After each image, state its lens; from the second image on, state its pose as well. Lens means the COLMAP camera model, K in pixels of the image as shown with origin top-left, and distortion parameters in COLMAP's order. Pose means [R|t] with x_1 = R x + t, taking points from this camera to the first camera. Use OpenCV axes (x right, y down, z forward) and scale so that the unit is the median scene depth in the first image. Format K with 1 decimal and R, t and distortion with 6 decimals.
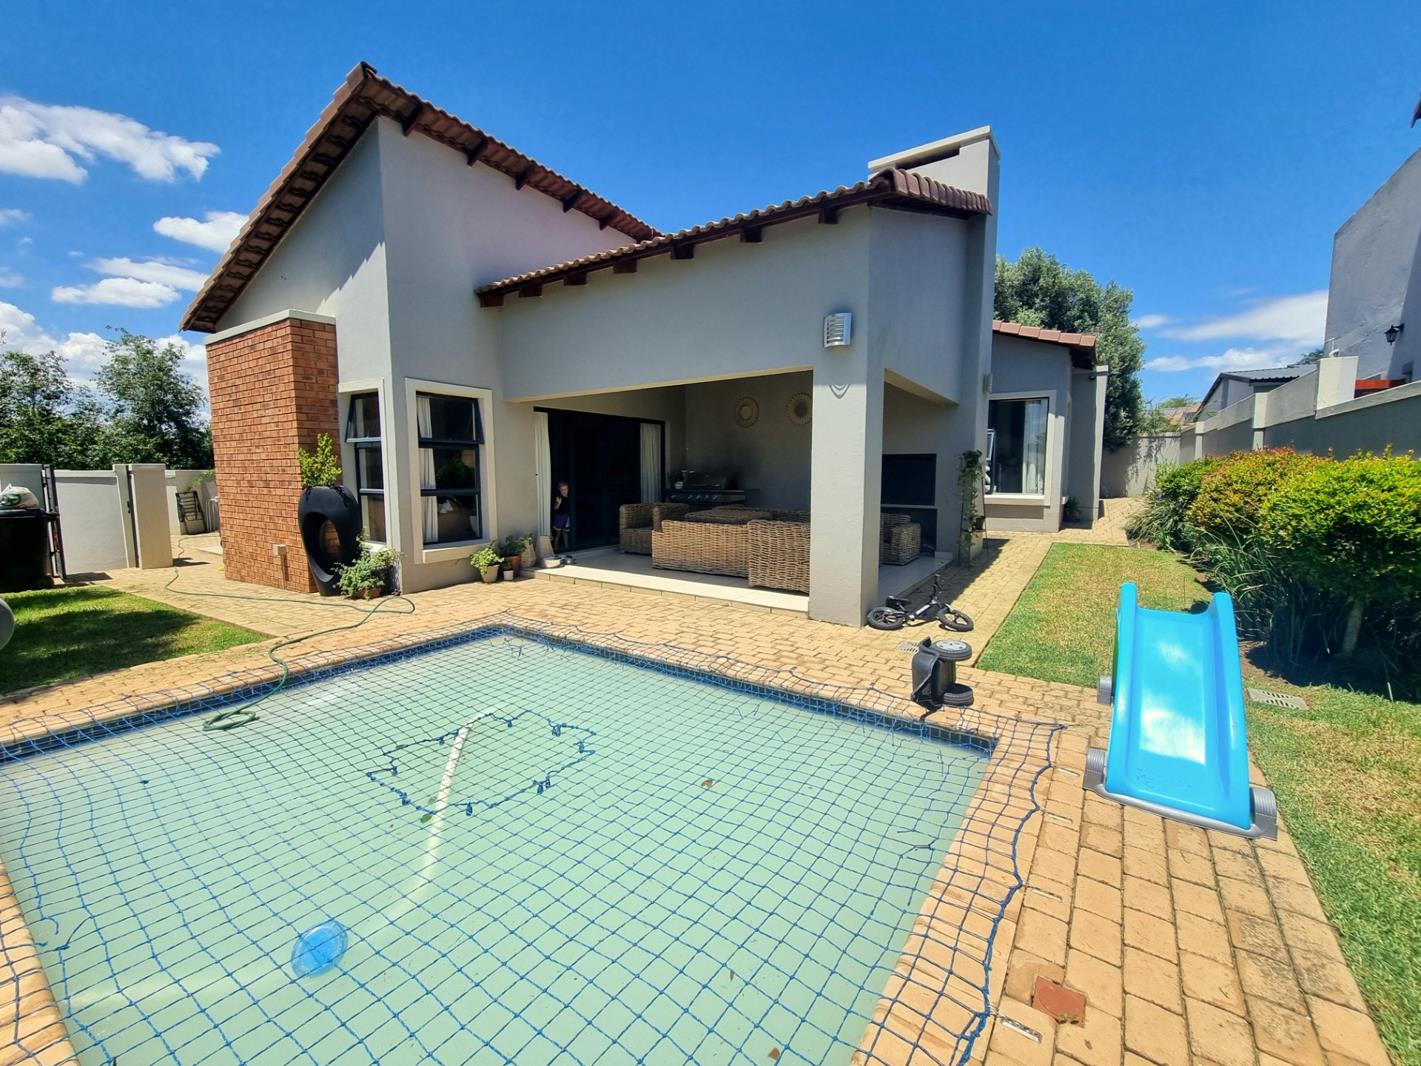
lens RADIAL K [[581.6, 0, 721.2], [0, 581.6, 532.2], [0, 0, 1]] dist [-0.002477, 0.000301]
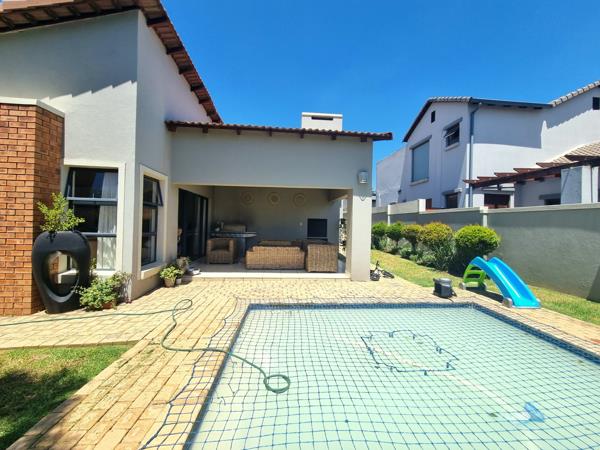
lens RADIAL K [[245.6, 0, 304.9], [0, 245.6, 223.0], [0, 0, 1]] dist [-0.002477, 0.000301]
pose [[0.775649, 0.019628, 0.630859, -0.579304], [0.043152, 0.995528, -0.084031, -0.024171], [-0.629687, 0.092401, 0.771334, 0.187977]]
